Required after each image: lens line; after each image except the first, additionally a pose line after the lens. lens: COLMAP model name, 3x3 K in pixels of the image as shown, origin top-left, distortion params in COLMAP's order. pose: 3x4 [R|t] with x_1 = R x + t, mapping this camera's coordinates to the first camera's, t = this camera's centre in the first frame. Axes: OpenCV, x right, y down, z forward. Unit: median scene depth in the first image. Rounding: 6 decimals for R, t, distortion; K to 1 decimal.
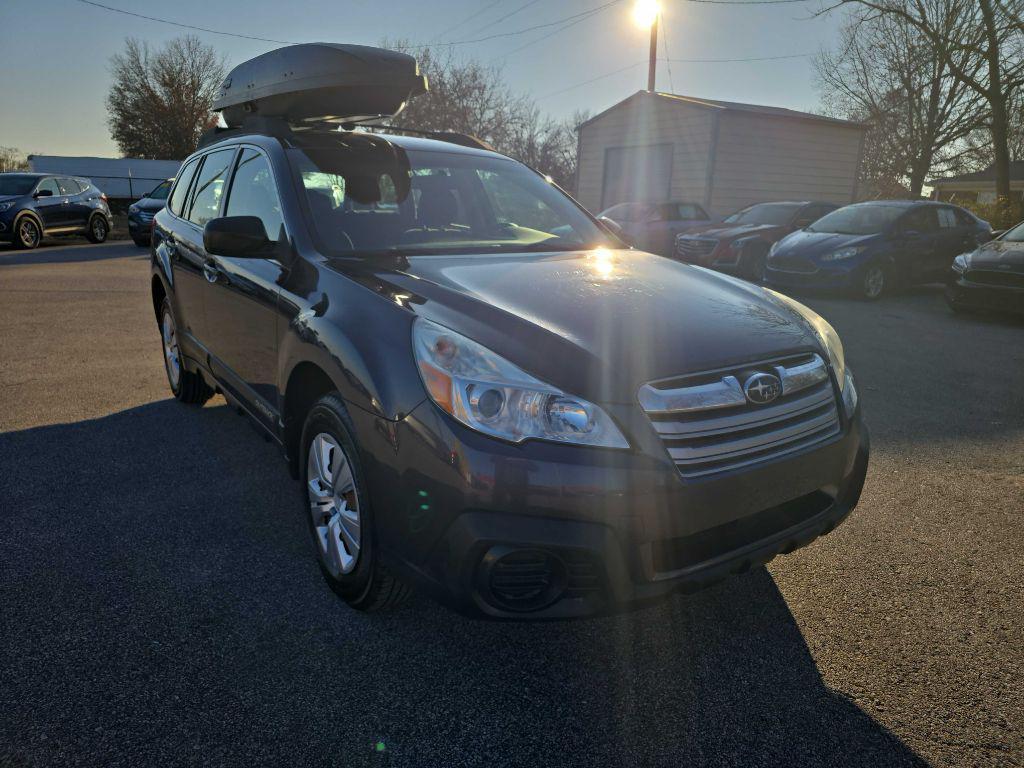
lens RADIAL K [[707.0, 0, 512.0], [0, 707.0, 384.0], [0, 0, 1]] dist [0.005919, -0.005185]
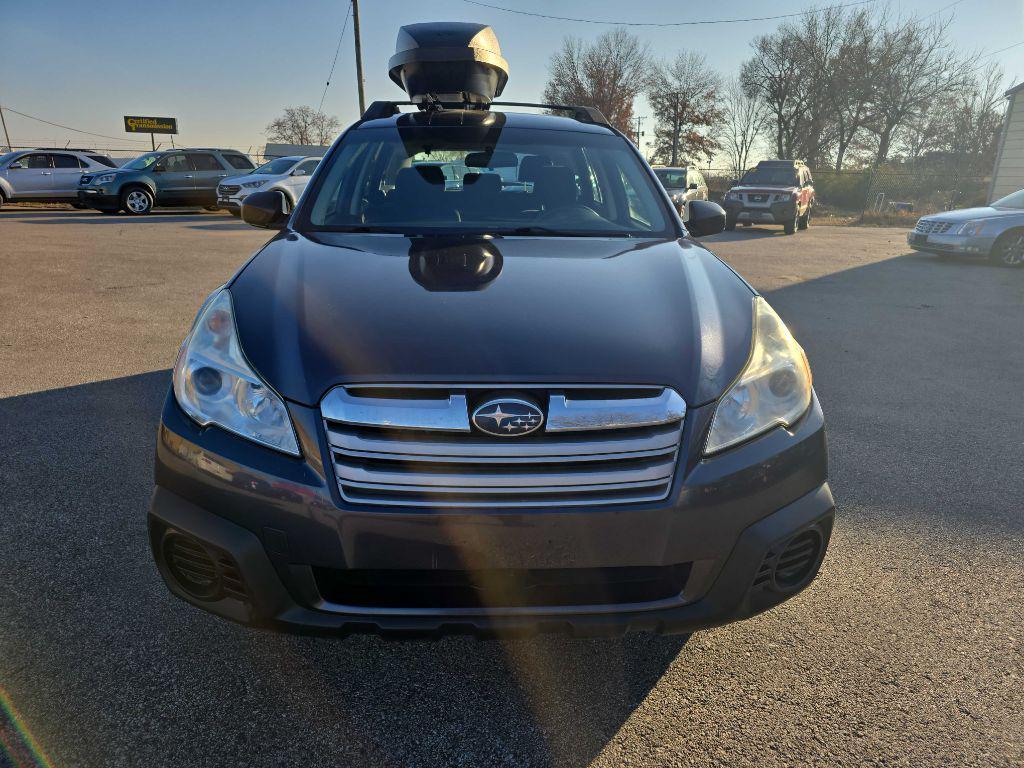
lens RADIAL K [[707.0, 0, 512.0], [0, 707.0, 384.0], [0, 0, 1]] dist [0.005919, -0.005185]
pose [[0.847278, 0.143946, -0.511272, 0.548732], [-0.132934, 0.989411, 0.058266, -0.055704], [0.514246, 0.018598, 0.857441, 0.243623]]
